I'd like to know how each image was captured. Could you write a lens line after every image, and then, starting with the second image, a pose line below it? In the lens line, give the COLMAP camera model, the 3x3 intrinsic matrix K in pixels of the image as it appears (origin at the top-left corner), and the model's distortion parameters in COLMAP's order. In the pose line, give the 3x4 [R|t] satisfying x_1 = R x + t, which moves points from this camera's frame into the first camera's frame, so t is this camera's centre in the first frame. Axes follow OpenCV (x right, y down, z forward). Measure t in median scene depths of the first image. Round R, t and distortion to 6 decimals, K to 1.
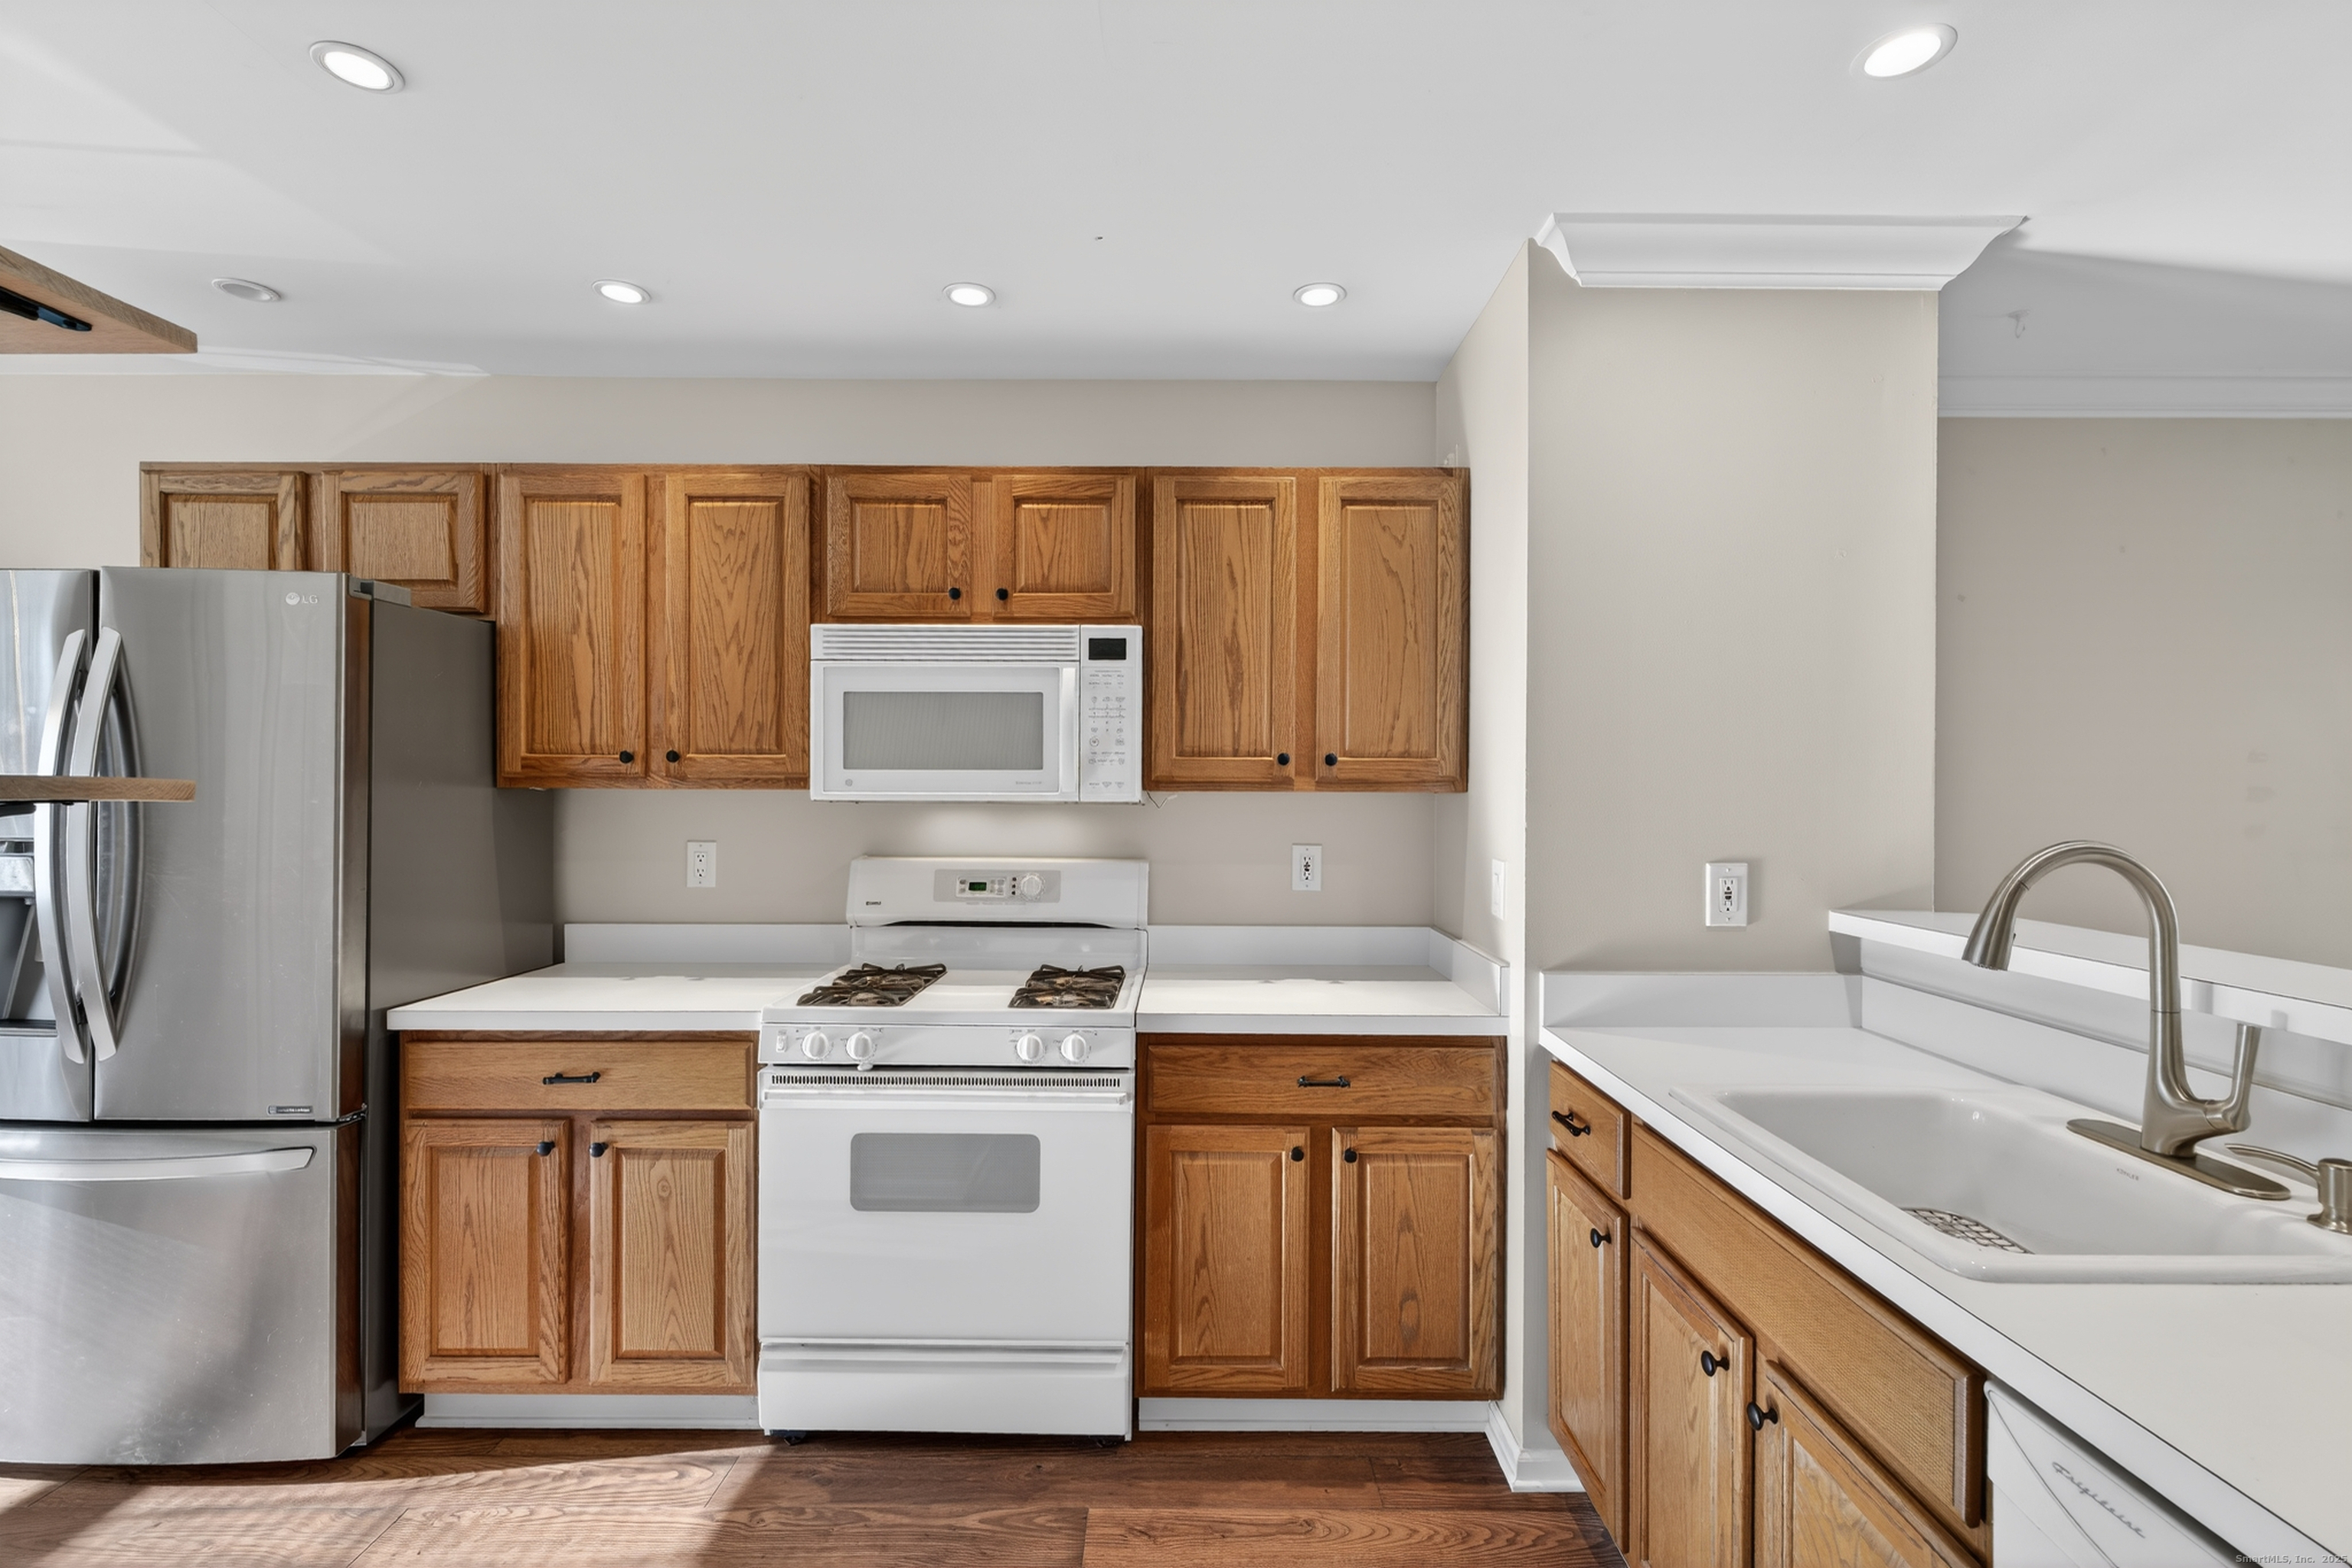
lens RADIAL K [[1058.5, 0, 1180.8], [0, 1058.5, 795.2], [0, 0, 1]] dist [0.003222, -0.002661]
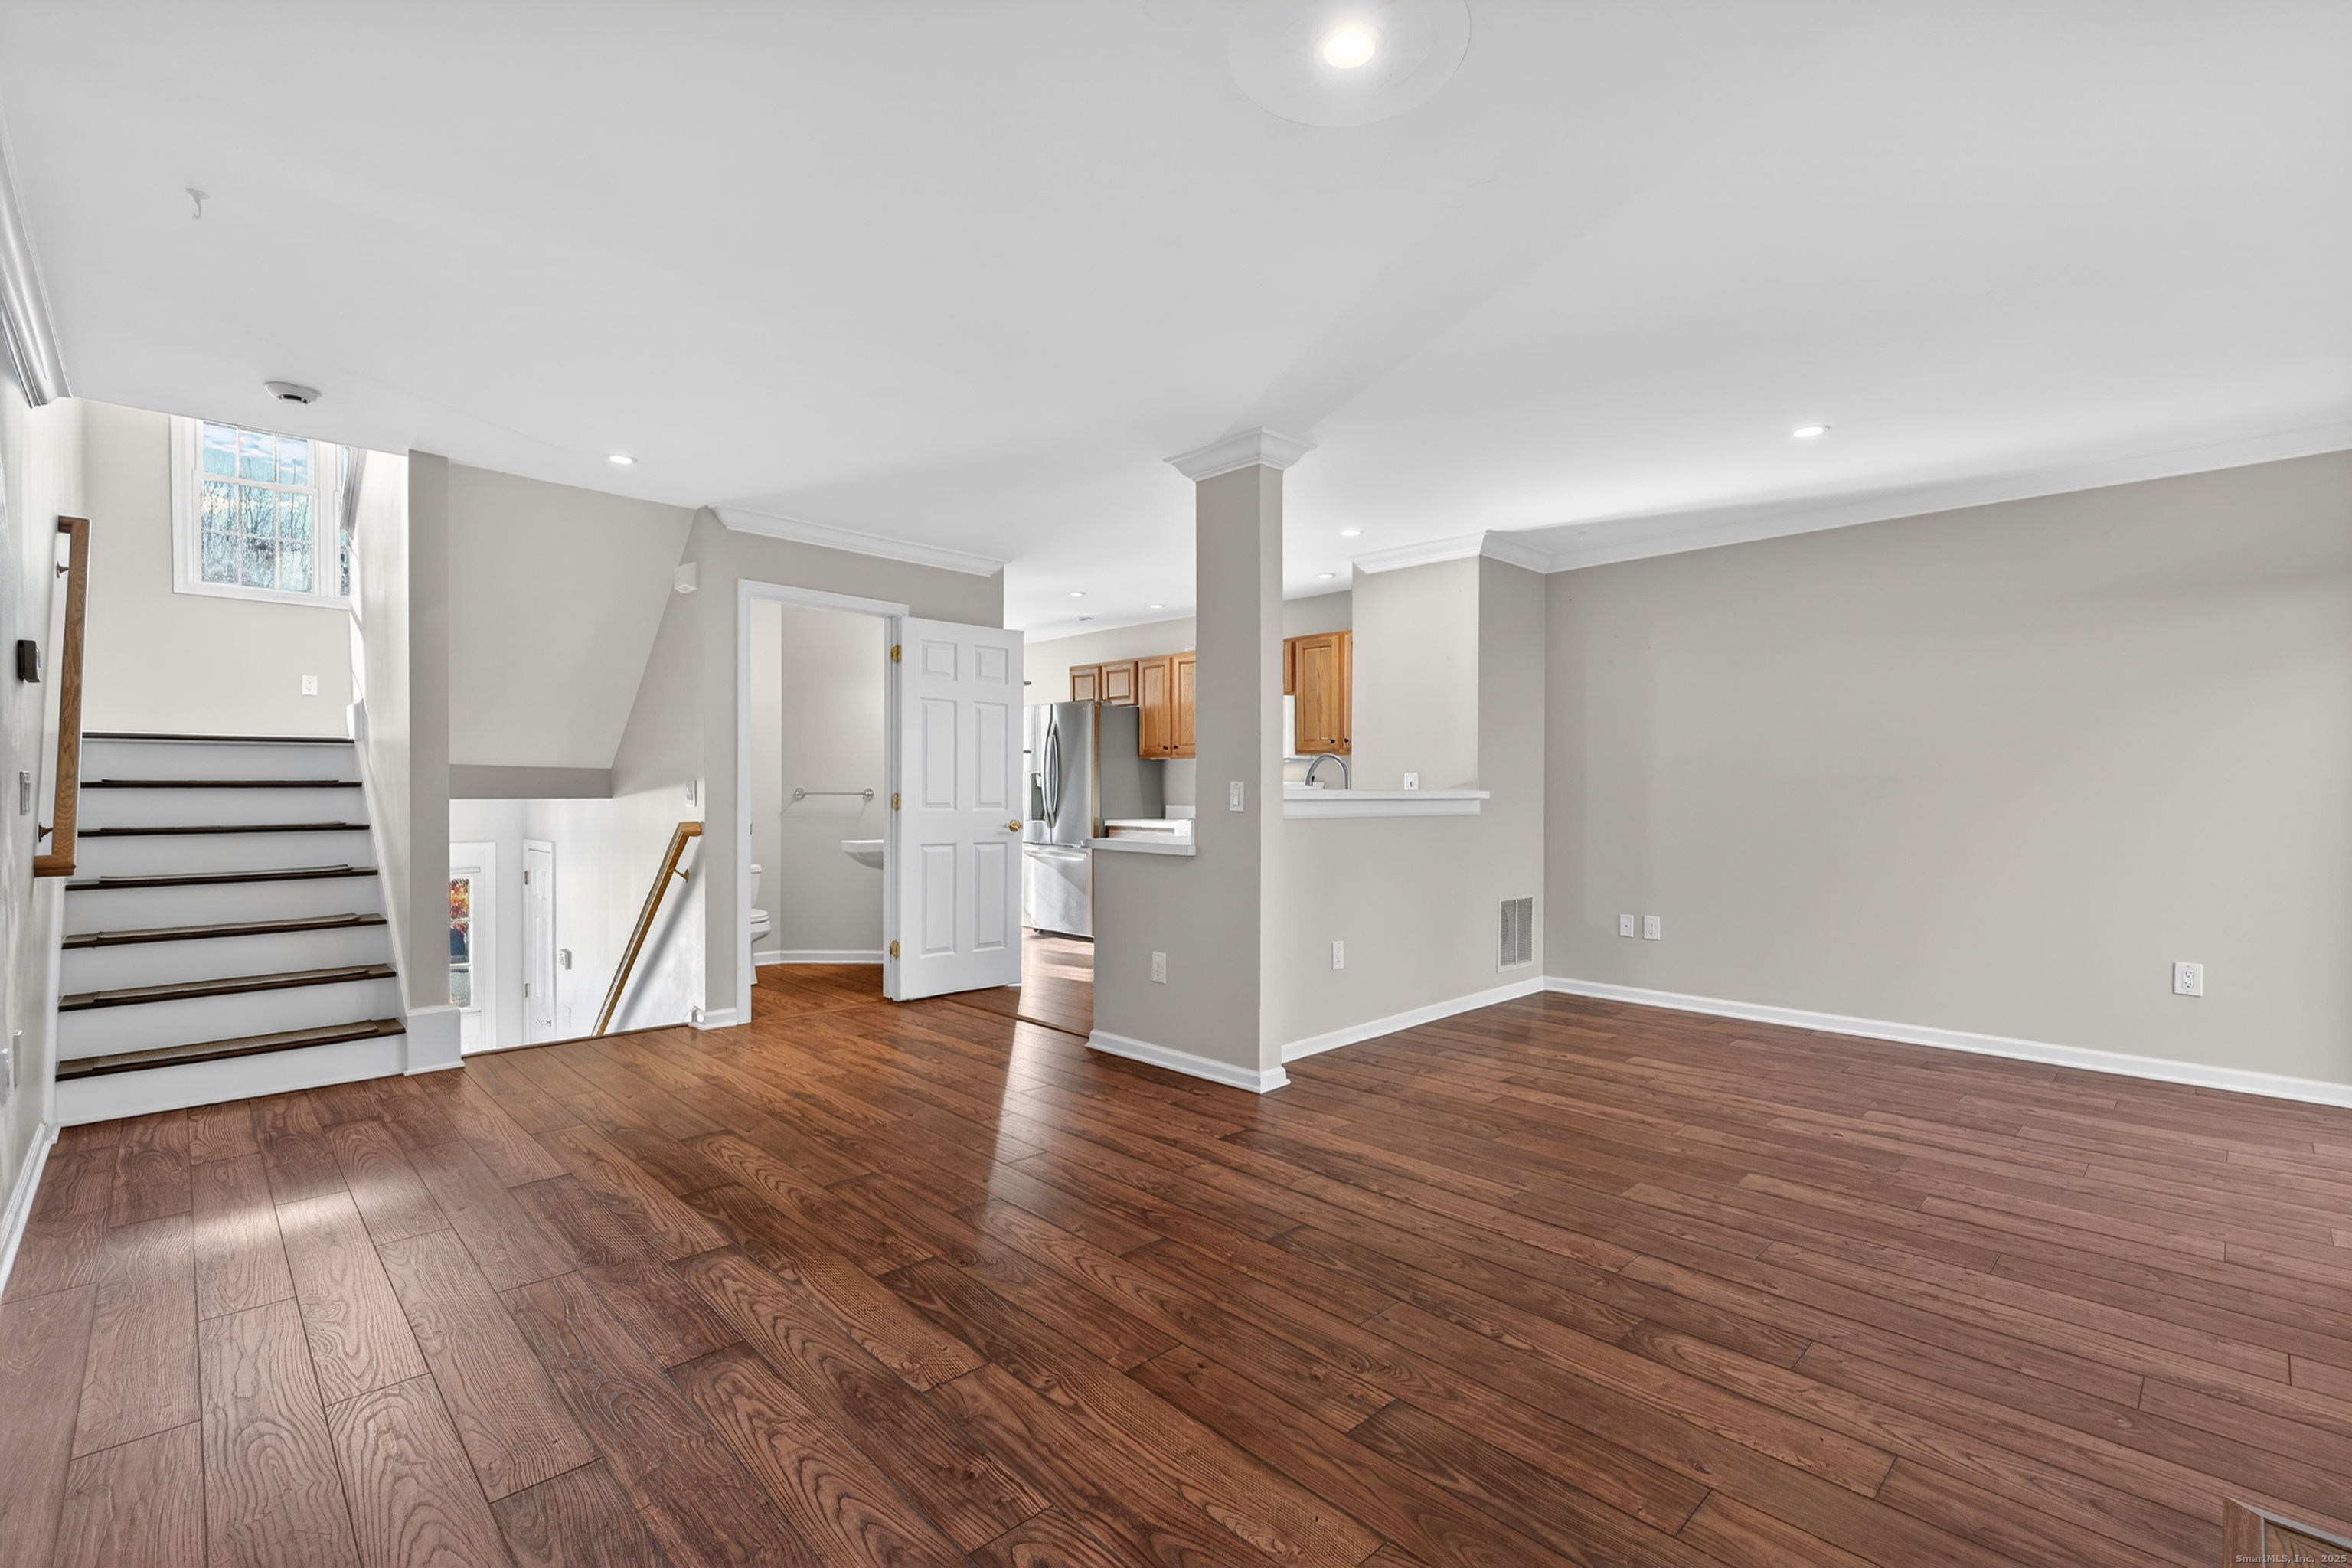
lens RADIAL K [[1037.1, 0, 1185.6], [0, 1037.1, 805.6], [0, 0, 1]] dist [0.003483, -0.002501]
pose [[0.704008, 0.007649, -0.710151, 1.750905], [-0.004495, 0.999970, 0.006314, 0.117463], [0.710178, -0.001252, 0.704021, -1.153754]]
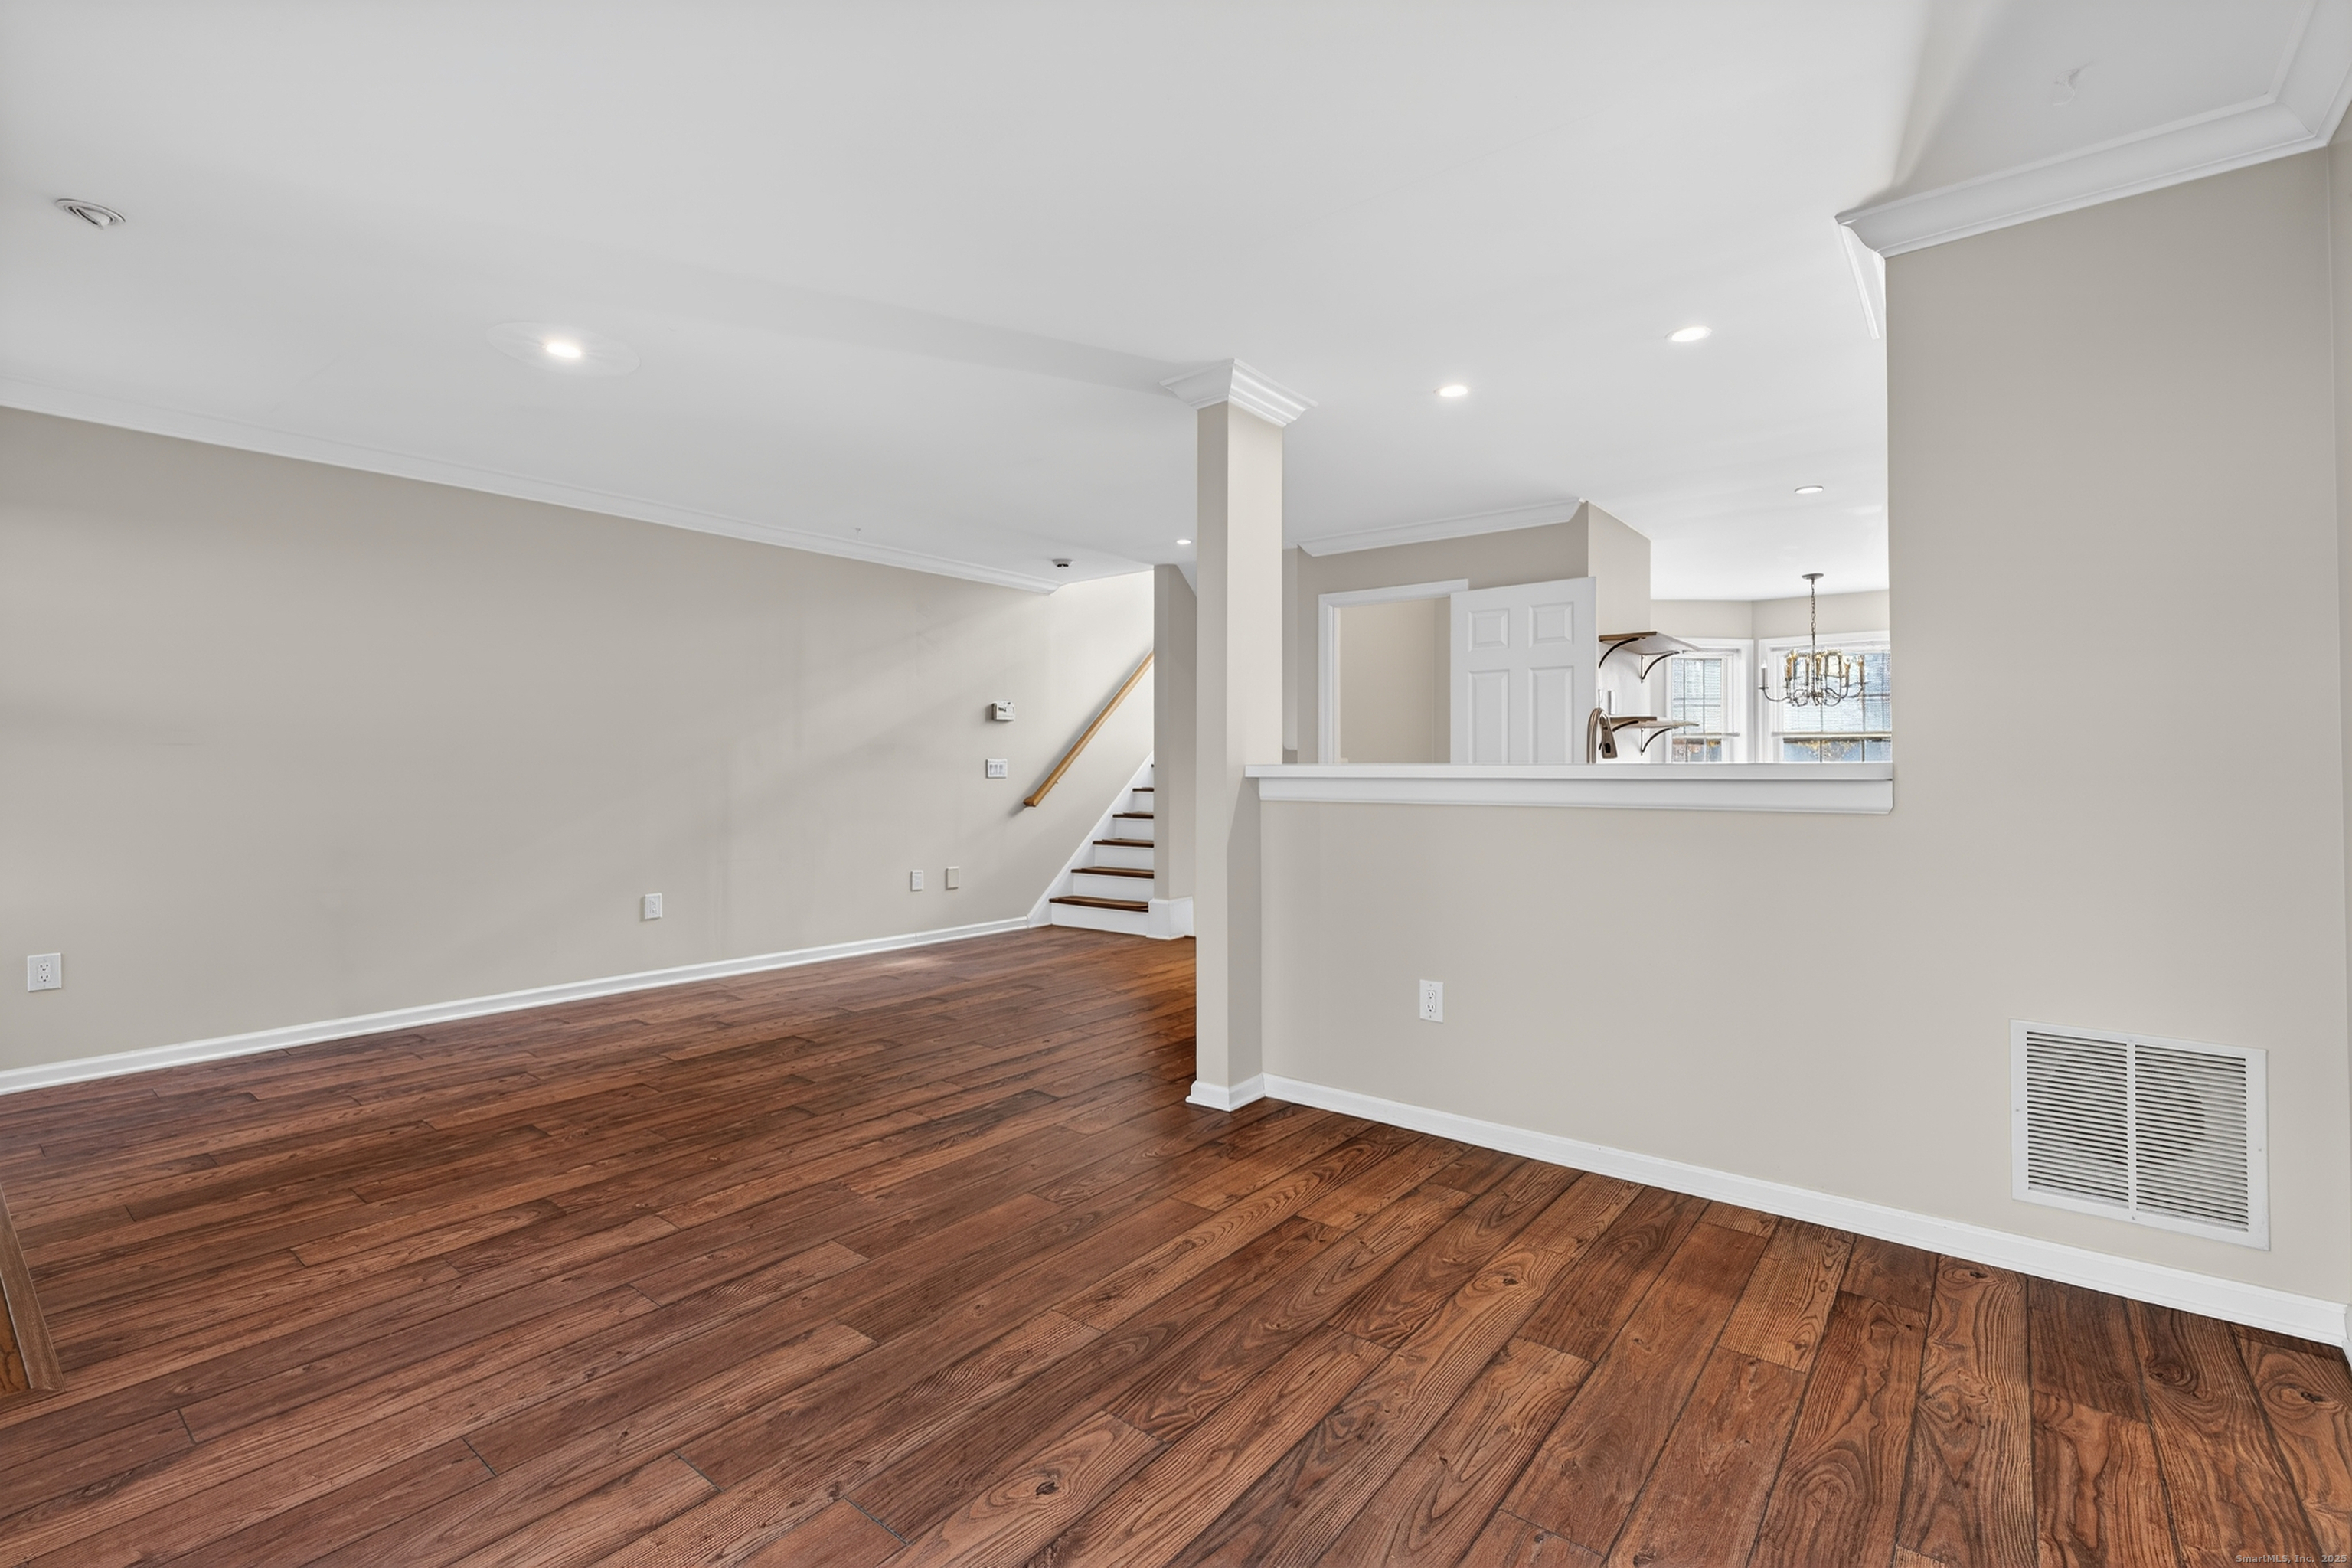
lens RADIAL K [[1037.1, 0, 1177.8], [0, 1037.1, 760.3], [0, 0, 1]] dist [0.003483, -0.002501]
pose [[-0.614239, -0.009466, -0.789063, 1.856719], [-0.008299, 0.999950, -0.005535, 0.102901], [0.789076, 0.003149, -0.614287, 0.937055]]
